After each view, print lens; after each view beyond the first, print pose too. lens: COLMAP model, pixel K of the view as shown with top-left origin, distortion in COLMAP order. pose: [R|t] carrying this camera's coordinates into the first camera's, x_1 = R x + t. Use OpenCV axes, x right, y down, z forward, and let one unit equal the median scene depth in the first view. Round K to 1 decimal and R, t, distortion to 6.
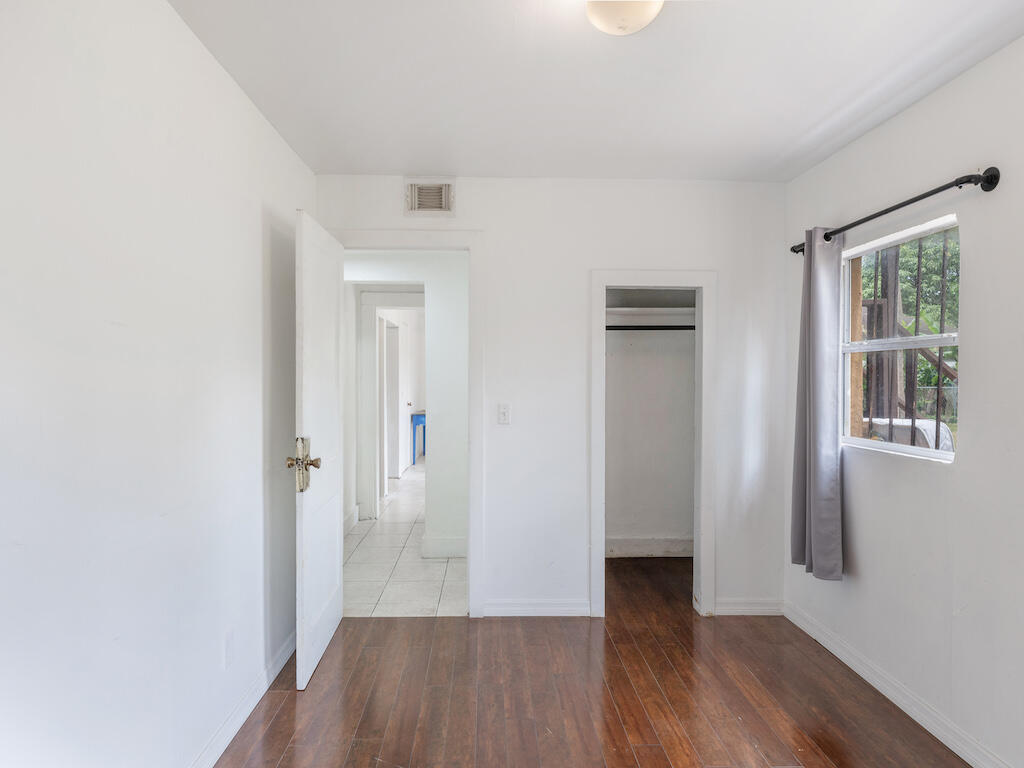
lens RADIAL K [[569.8, 0, 512.4], [0, 569.8, 386.9], [0, 0, 1]] dist [0.008249, 0.001499]
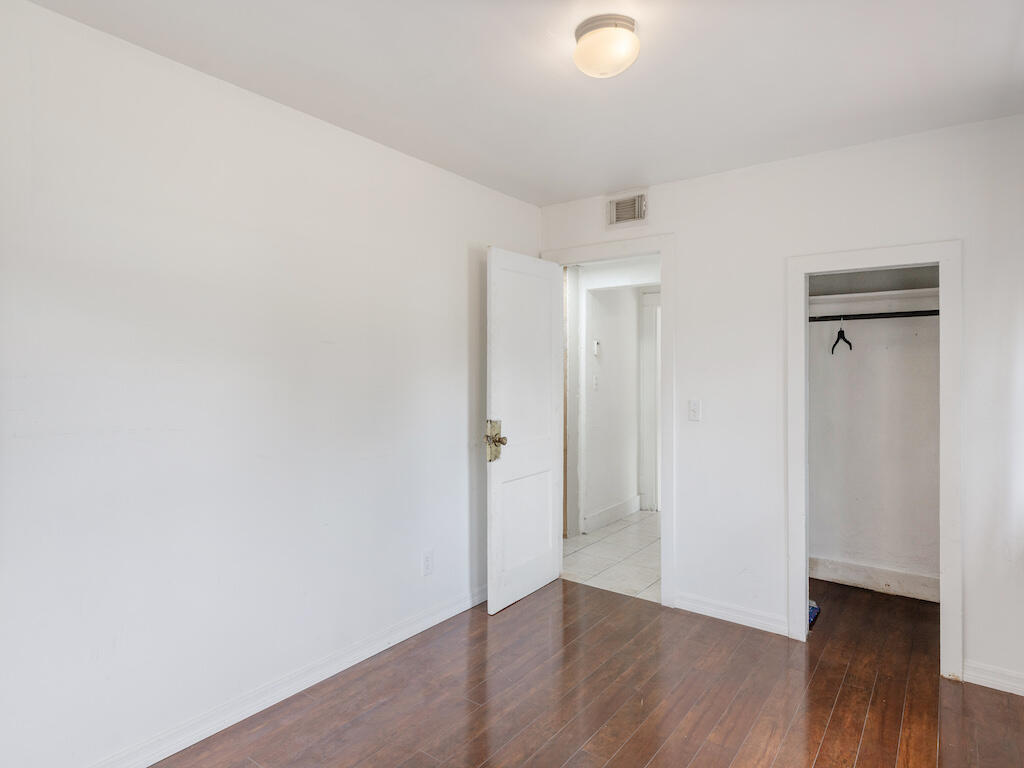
lens RADIAL K [[602.0, 0, 509.8], [0, 602.0, 376.8], [0, 0, 1]] dist [-0.001368, 0.001307]
pose [[0.774726, 0.004071, -0.632284, 0.405569], [-0.012551, 0.999881, -0.008941, 0.001246], [0.632172, 0.014863, 0.774685, -0.031240]]
